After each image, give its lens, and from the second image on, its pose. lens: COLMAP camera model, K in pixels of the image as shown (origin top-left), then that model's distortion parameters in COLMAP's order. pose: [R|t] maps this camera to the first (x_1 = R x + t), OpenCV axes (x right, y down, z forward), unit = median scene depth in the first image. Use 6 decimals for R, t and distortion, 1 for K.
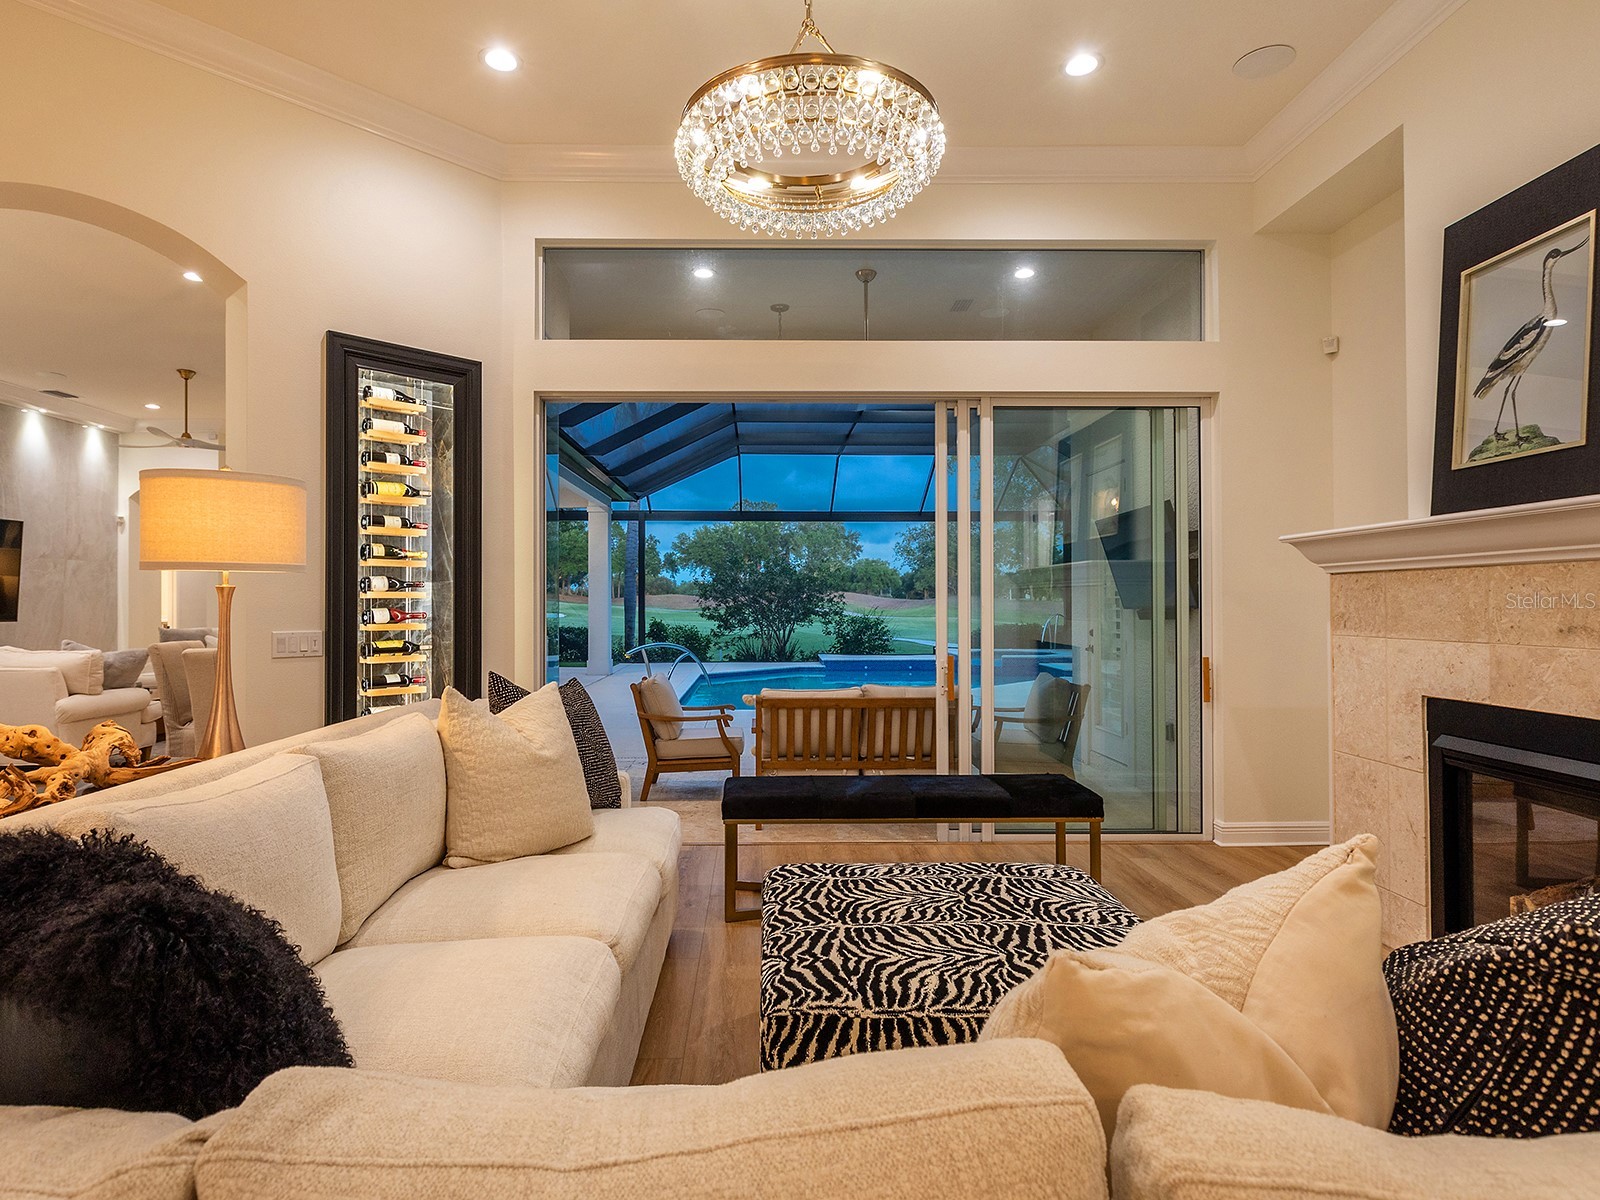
lens RADIAL K [[893.4, 0, 794.3], [0, 893.4, 607.2], [0, 0, 1]] dist [0.026547, 0.002396]
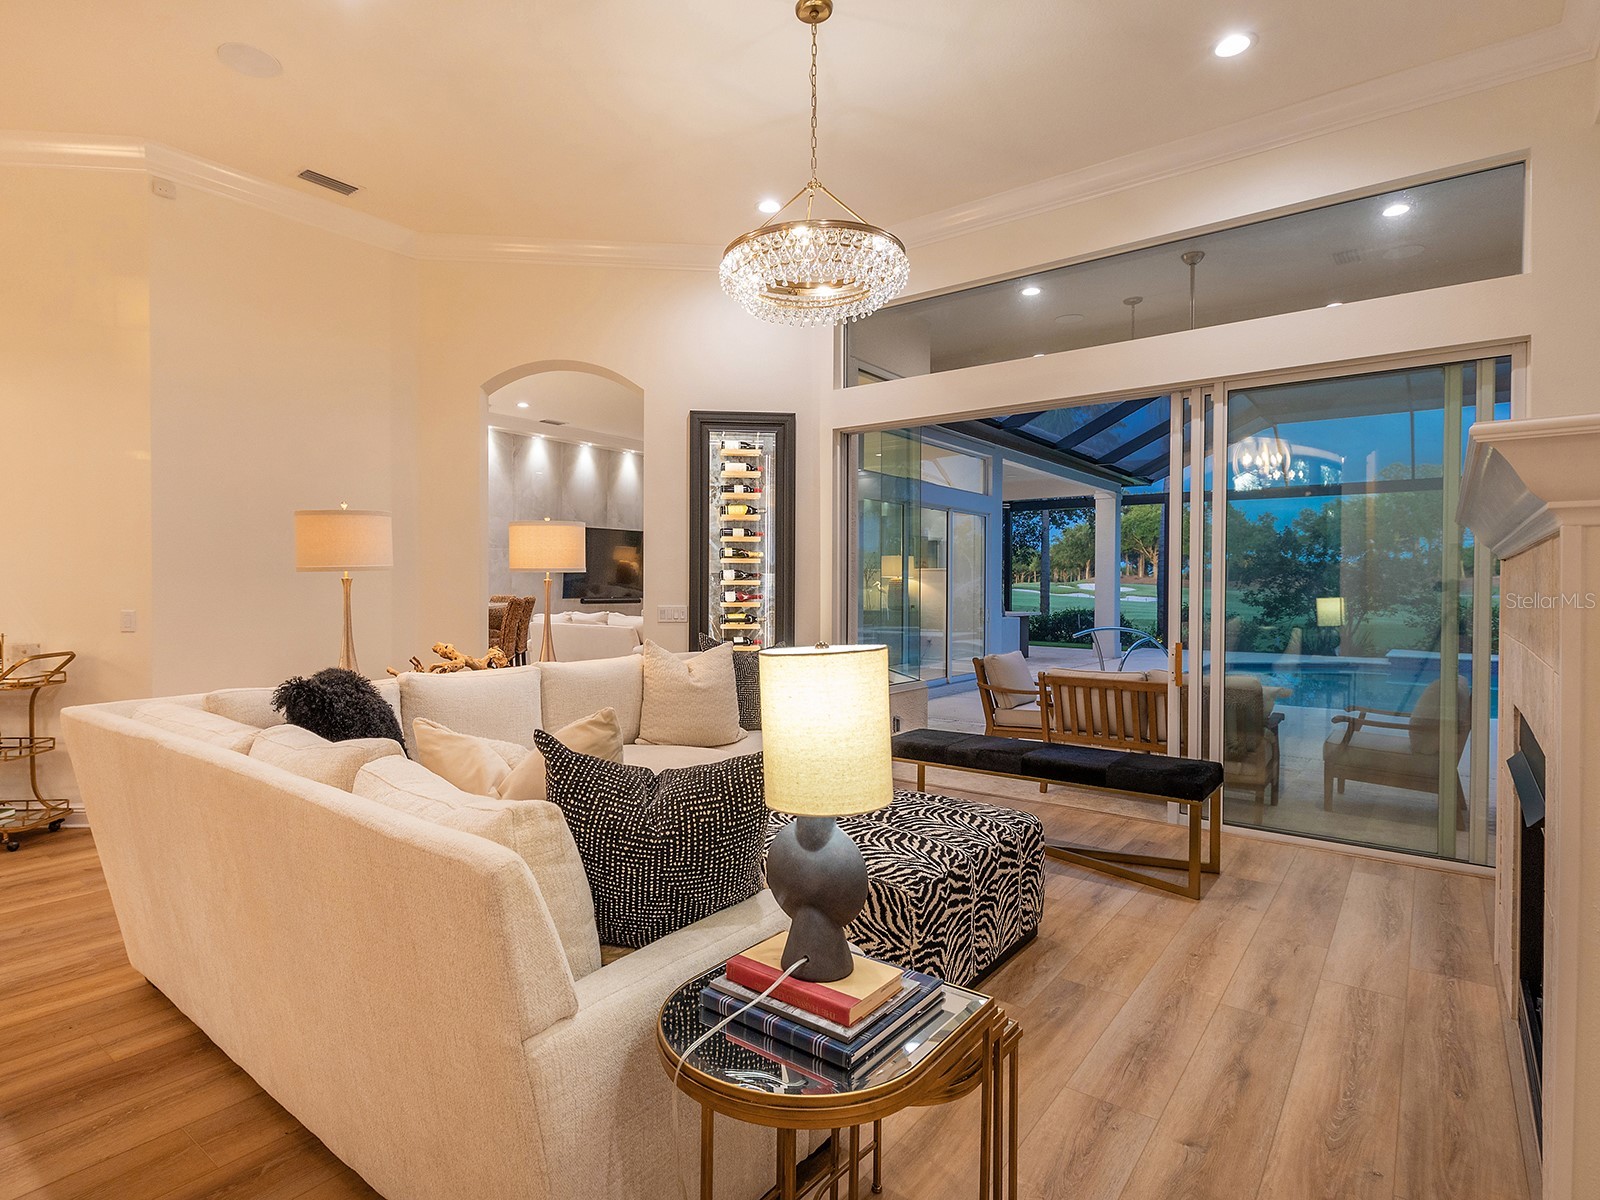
lens RADIAL K [[893.4, 0, 796.5], [0, 893.4, 602.7], [0, 0, 1]] dist [0.026547, 0.002396]
pose [[0.784126, 0.015506, -0.620408, 0.520805], [-0.006928, 0.999844, 0.016234, -0.004952], [0.620563, -0.008431, 0.784111, -0.077335]]
